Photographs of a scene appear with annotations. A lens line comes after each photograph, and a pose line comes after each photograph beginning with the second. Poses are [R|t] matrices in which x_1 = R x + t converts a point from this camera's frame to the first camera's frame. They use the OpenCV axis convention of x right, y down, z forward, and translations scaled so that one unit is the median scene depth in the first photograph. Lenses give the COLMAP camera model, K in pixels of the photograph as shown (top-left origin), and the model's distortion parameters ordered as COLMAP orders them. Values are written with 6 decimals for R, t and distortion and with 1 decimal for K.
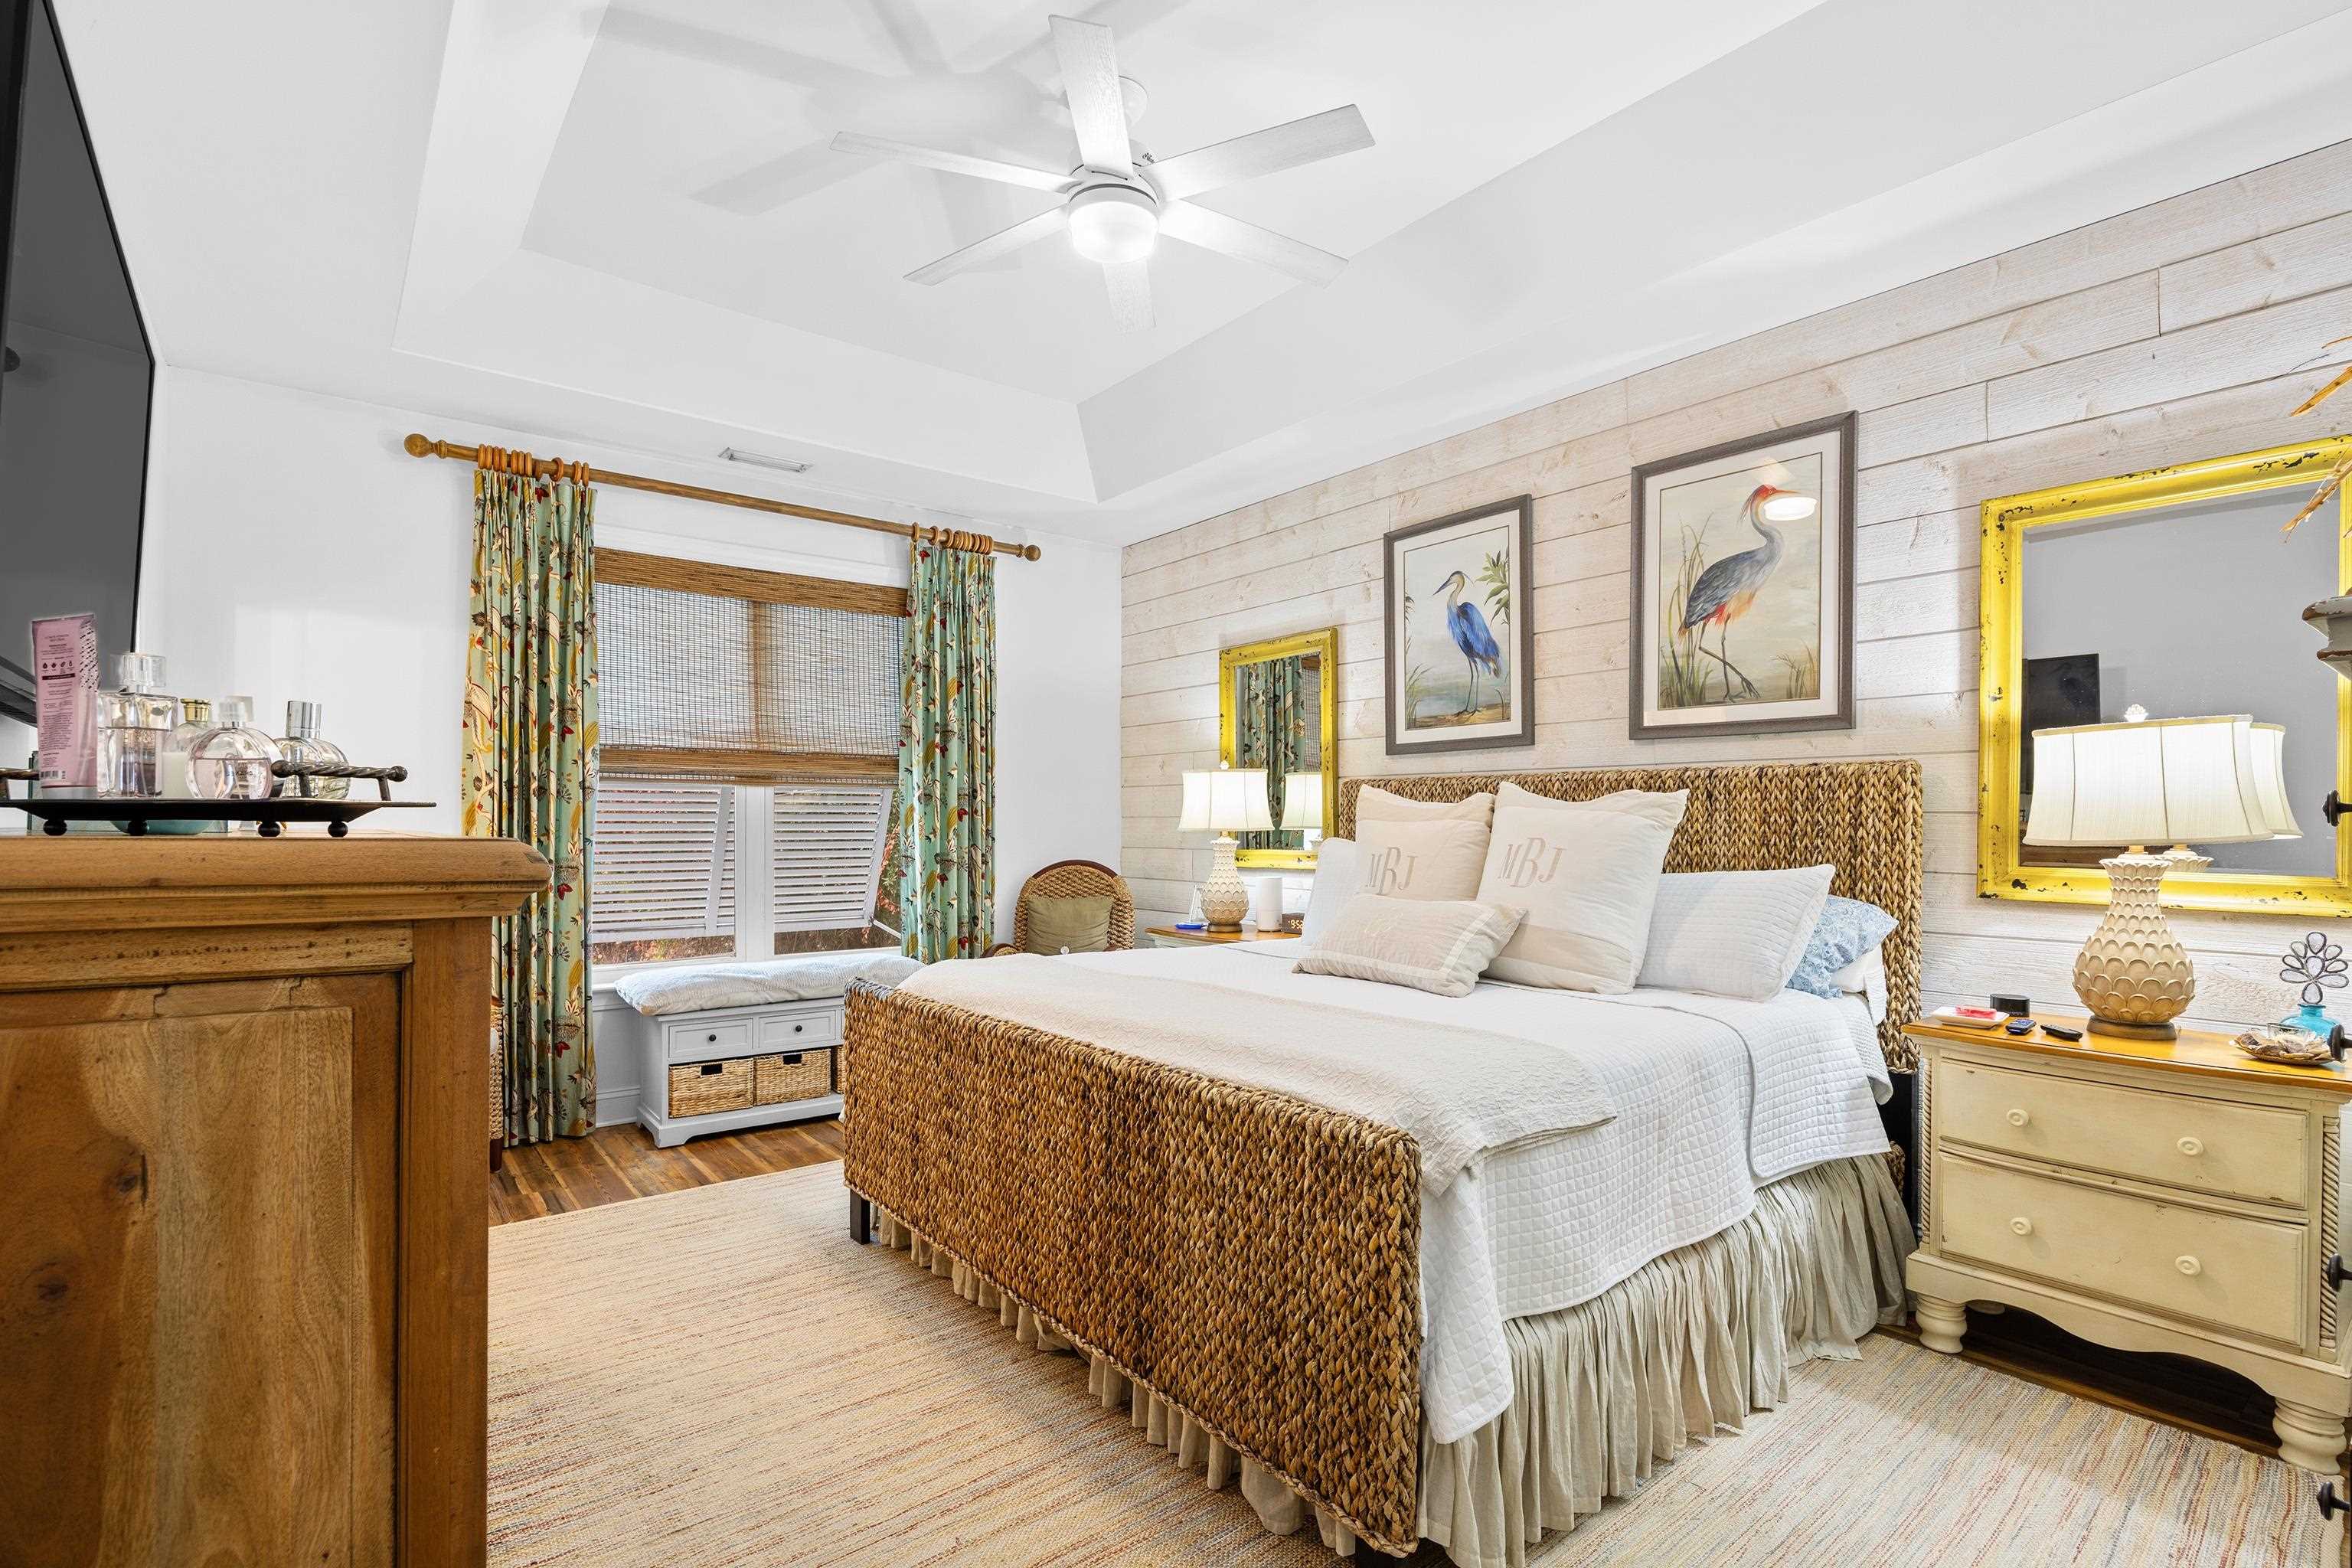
lens RADIAL K [[1095.8, 0, 1185.5], [0, 1095.8, 831.6], [0, 0, 1]] dist [-0.013169, 0.000696]
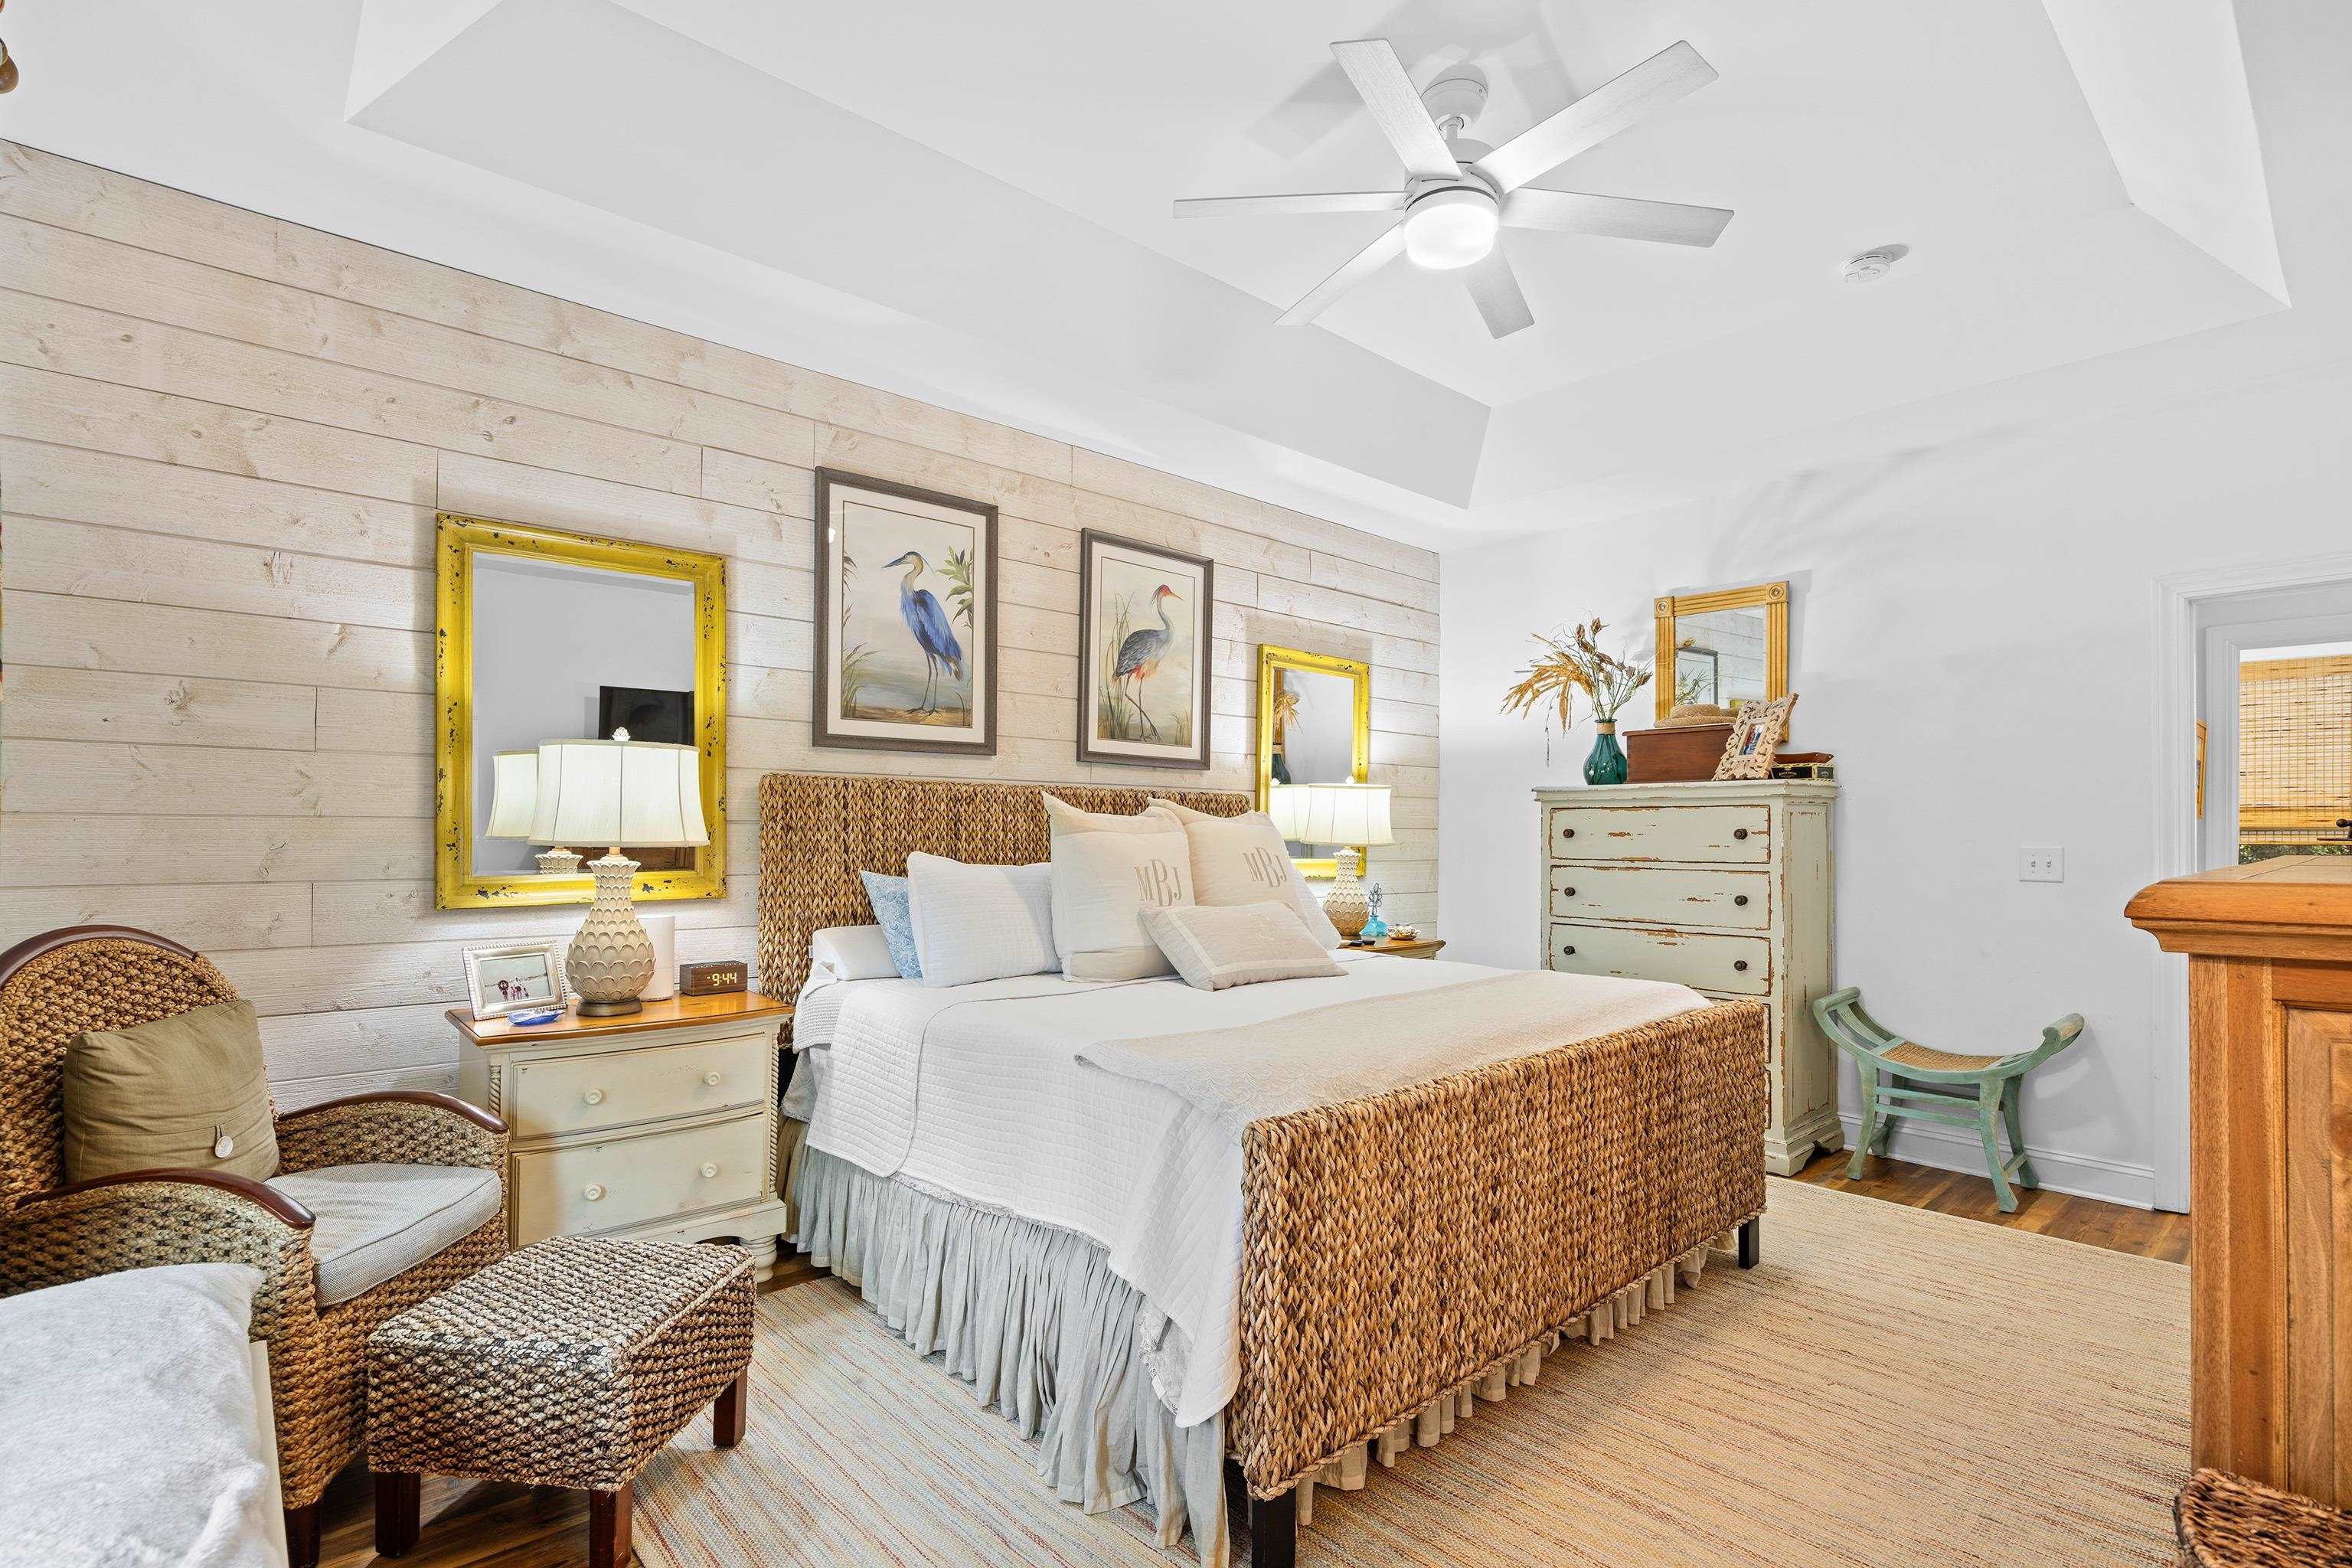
lens RADIAL K [[1095.8, 0, 1185.5], [0, 1095.8, 831.6], [0, 0, 1]] dist [-0.013169, 0.000696]
pose [[-0.047404, 0.001026, 0.998875, -0.693561], [0.002162, 0.999997, -0.000925, -0.007814], [-0.998873, 0.002115, -0.047406, 0.866466]]
